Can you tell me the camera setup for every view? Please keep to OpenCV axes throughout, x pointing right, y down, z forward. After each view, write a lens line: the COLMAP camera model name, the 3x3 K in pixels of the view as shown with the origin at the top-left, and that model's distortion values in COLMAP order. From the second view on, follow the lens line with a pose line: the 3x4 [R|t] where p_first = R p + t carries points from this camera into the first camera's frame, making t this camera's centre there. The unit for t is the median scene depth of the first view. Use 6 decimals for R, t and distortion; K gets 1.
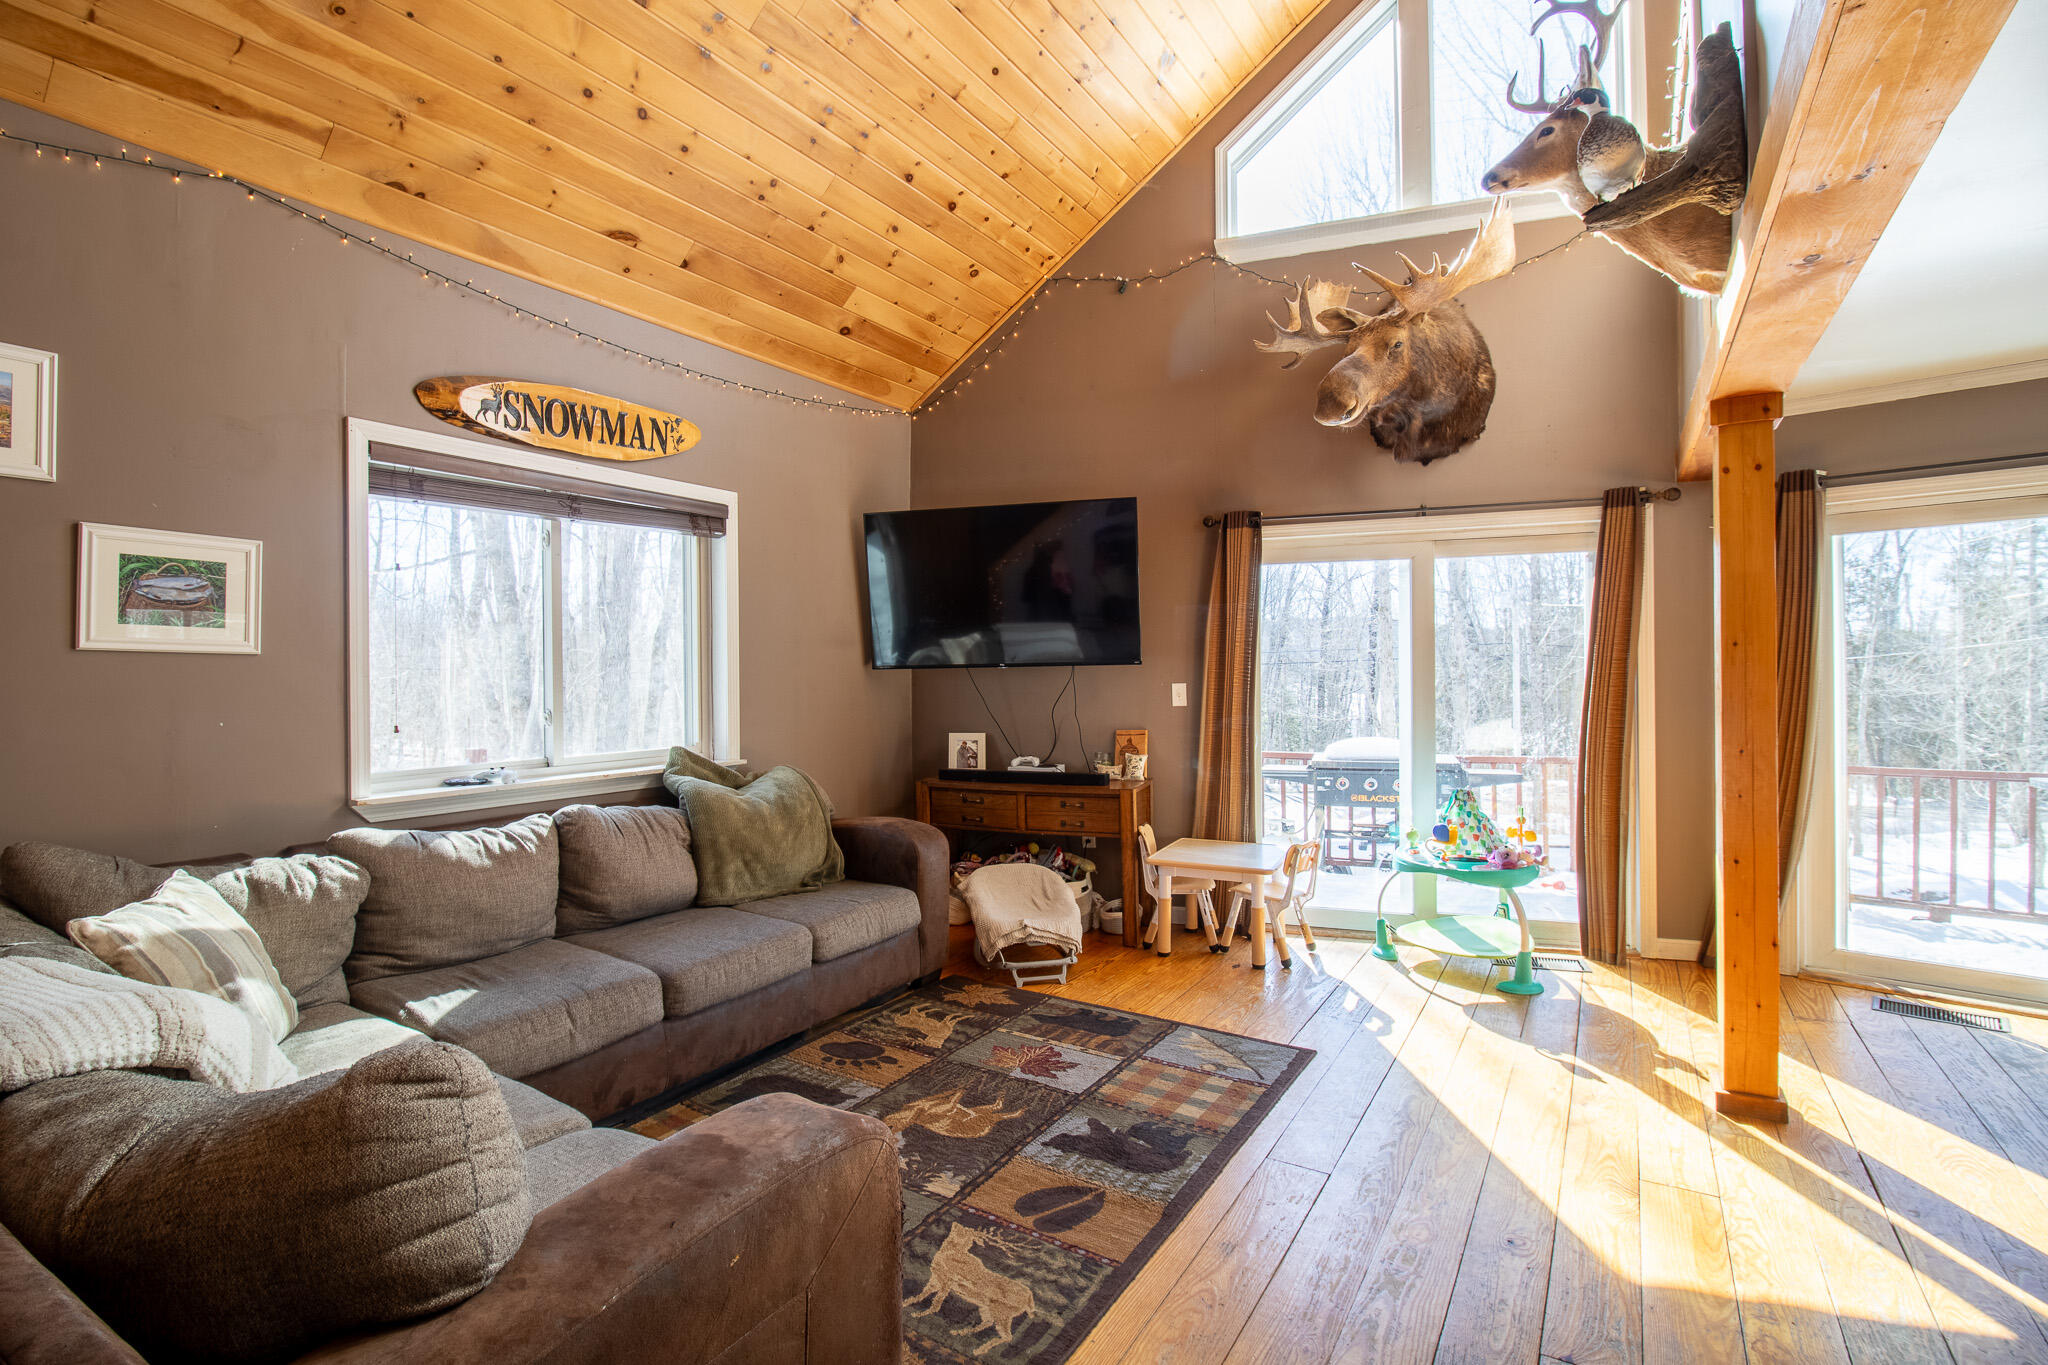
lens RADIAL K [[952.7, 0, 1013.9], [0, 952.7, 669.8], [0, 0, 1]] dist [0.002208, -0.013607]
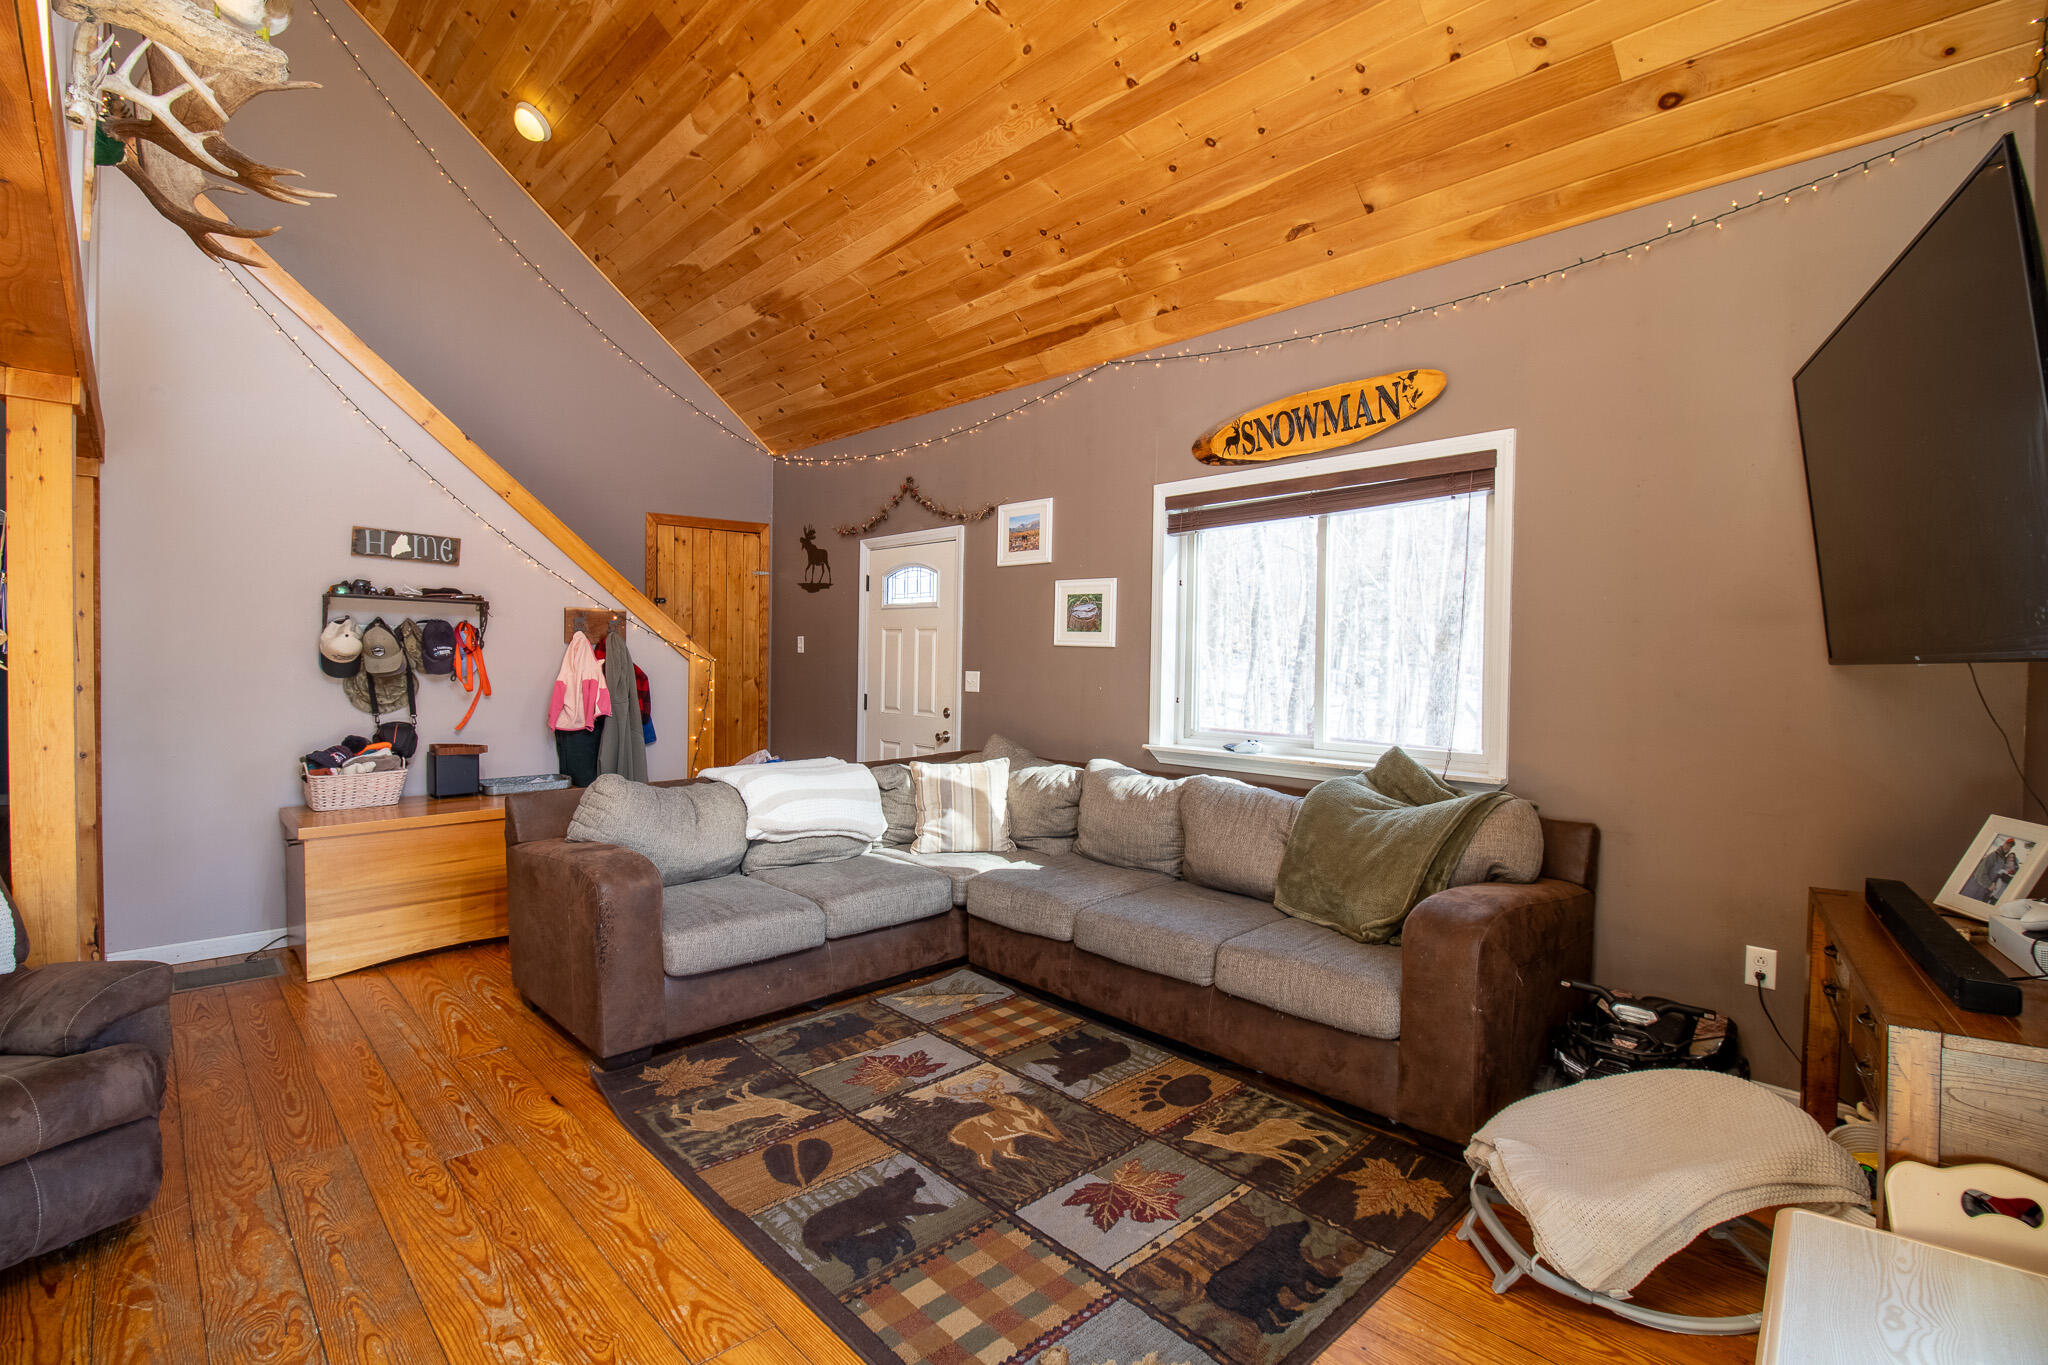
lens RADIAL K [[952.7, 0, 1013.9], [0, 952.7, 669.8], [0, 0, 1]] dist [0.002208, -0.013607]
pose [[-0.250461, 0.019523, -0.967930, 0.736670], [-0.005499, 0.999752, 0.021588, -0.010087], [0.968111, 0.010729, -0.250292, 1.085076]]
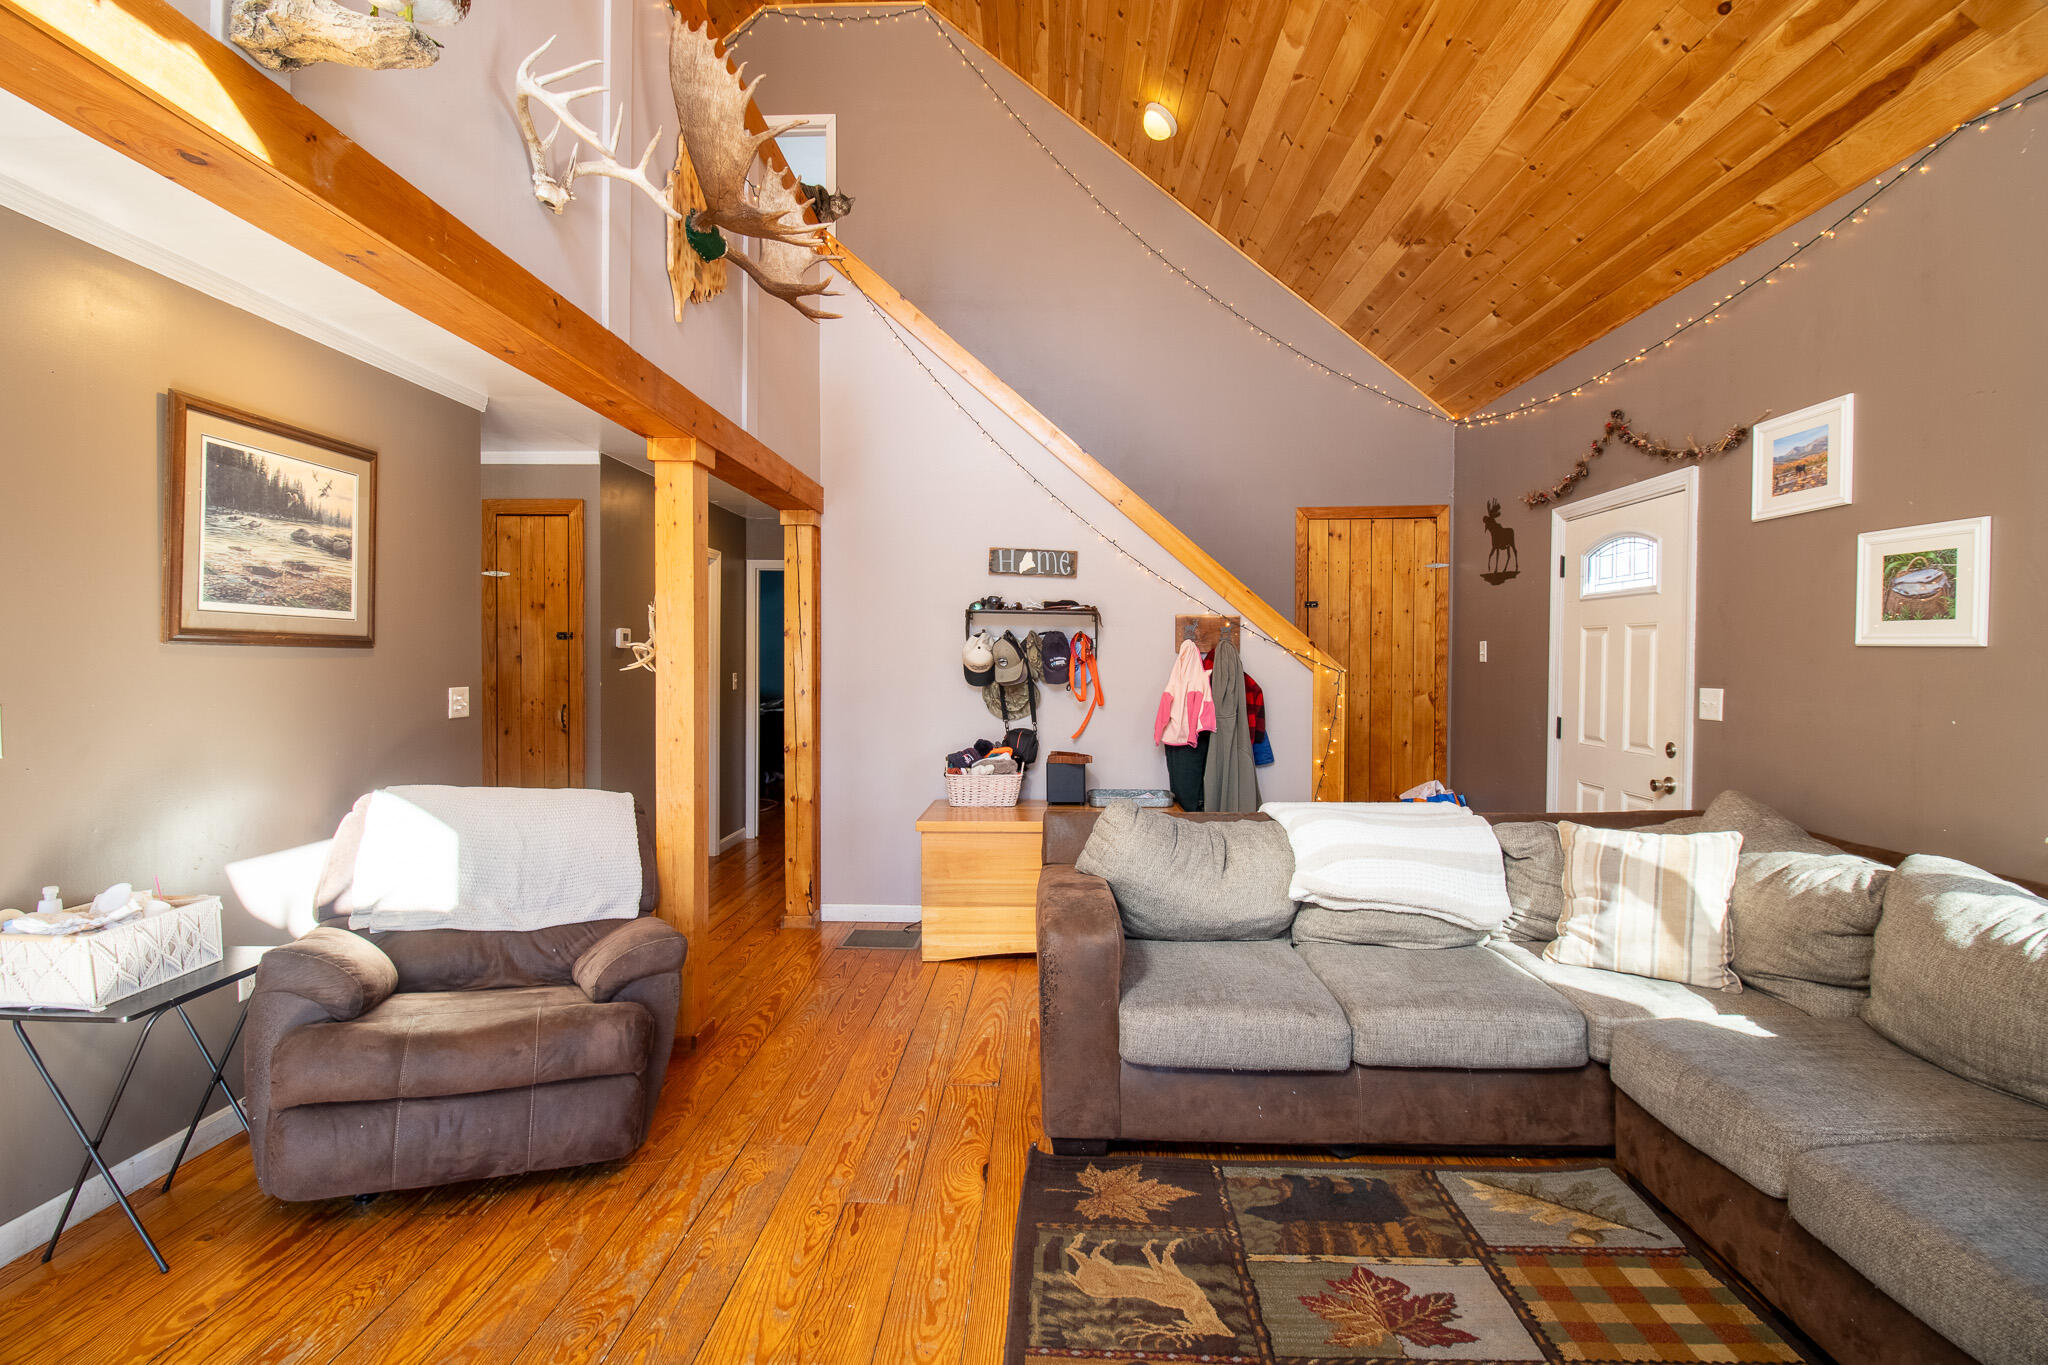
lens RADIAL K [[952.7, 0, 1013.9], [0, 952.7, 669.8], [0, 0, 1]] dist [0.002208, -0.013607]
pose [[-0.867436, 0.007722, -0.497489, 0.358993], [0.002930, 0.999942, 0.010412, -0.005442], [0.497540, 0.007574, -0.867408, 1.138879]]
